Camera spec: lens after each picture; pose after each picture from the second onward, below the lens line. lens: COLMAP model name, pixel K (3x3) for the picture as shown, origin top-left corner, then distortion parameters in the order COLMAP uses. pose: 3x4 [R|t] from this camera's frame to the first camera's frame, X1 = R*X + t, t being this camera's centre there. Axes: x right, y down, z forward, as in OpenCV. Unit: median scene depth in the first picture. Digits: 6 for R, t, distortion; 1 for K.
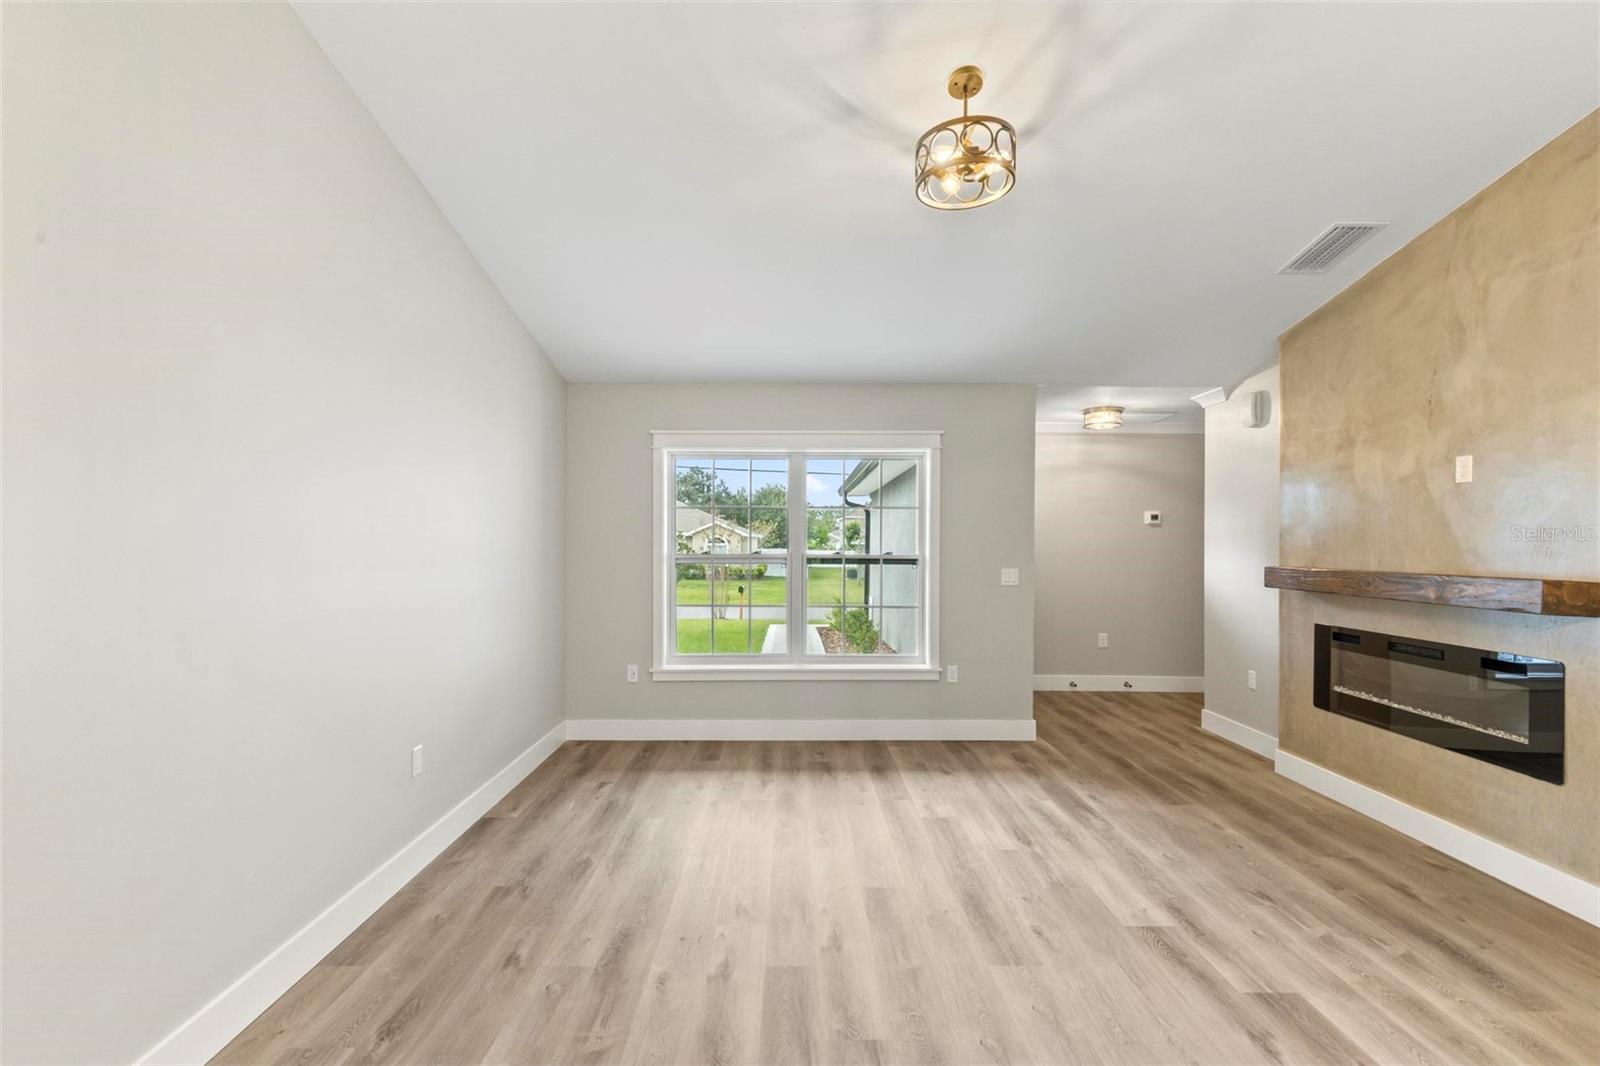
lens RADIAL K [[720.5, 0, 797.3], [0, 720.5, 534.8], [0, 0, 1]] dist [0.014643, -0.002300]
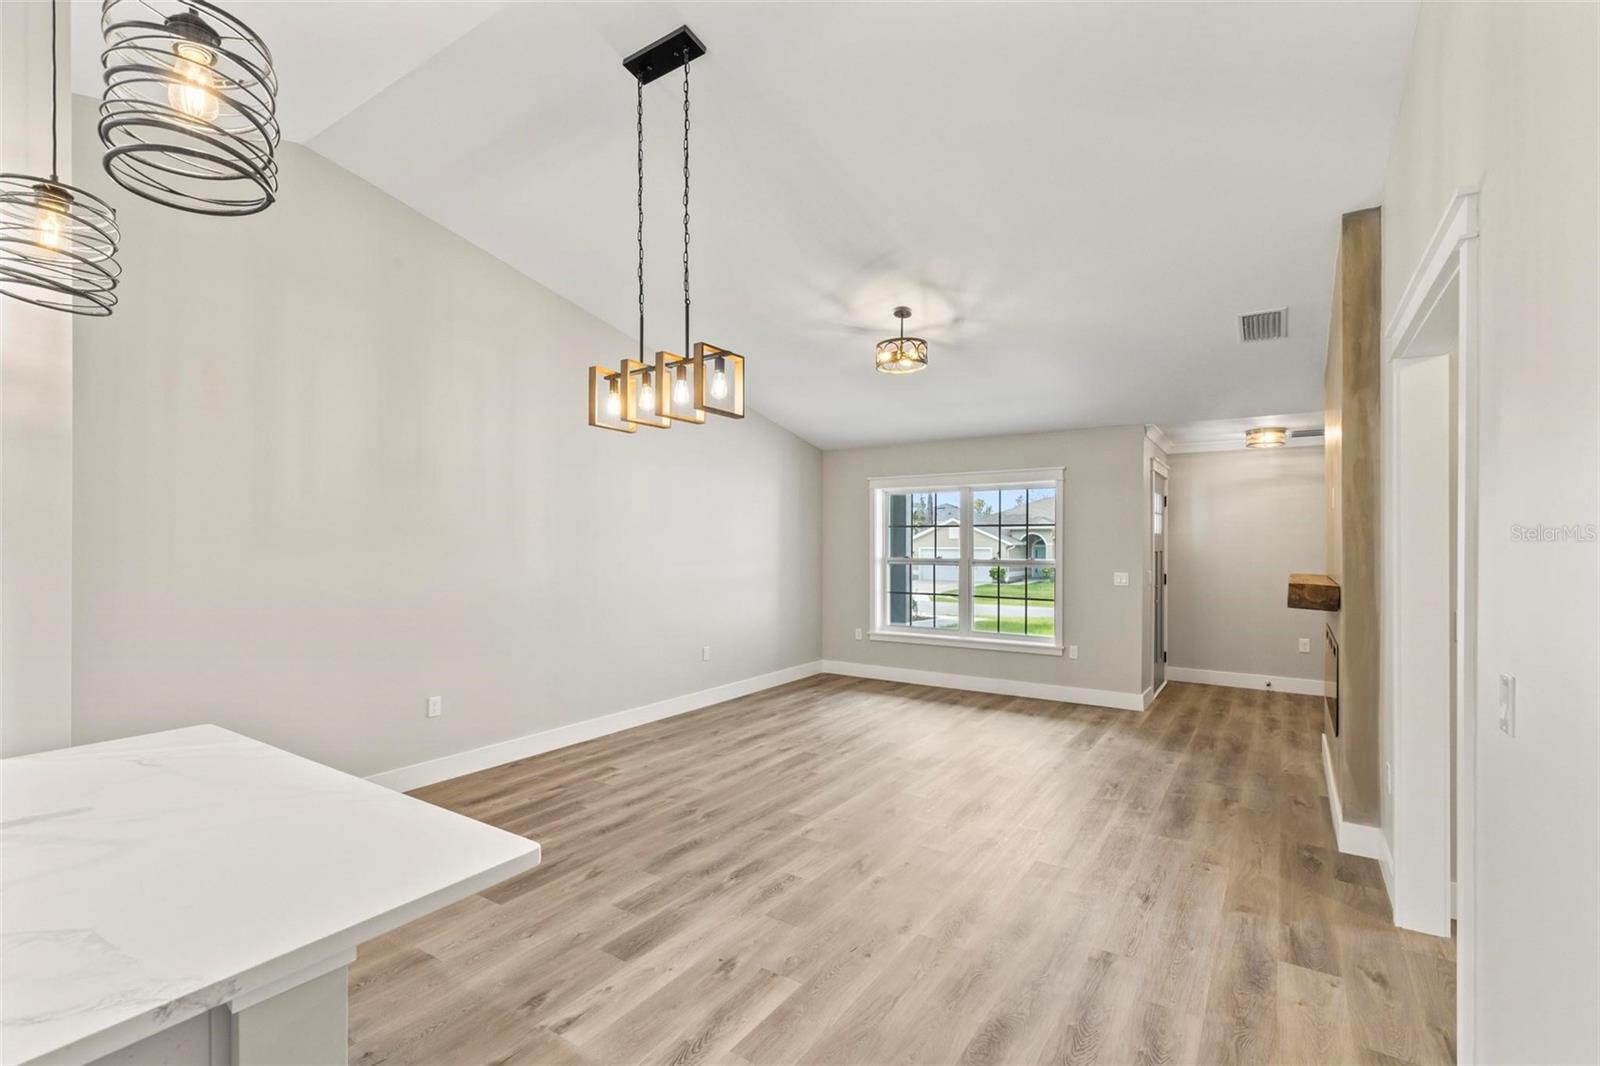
lens RADIAL K [[720.5, 0, 798.7], [0, 720.5, 540.0], [0, 0, 1]] dist [0.014643, -0.002300]
pose [[0.827930, -0.002721, -0.560825, 0.761987], [0.004527, 0.999988, 0.001832, -0.021093], [0.560813, -0.004055, 0.827932, -0.513362]]
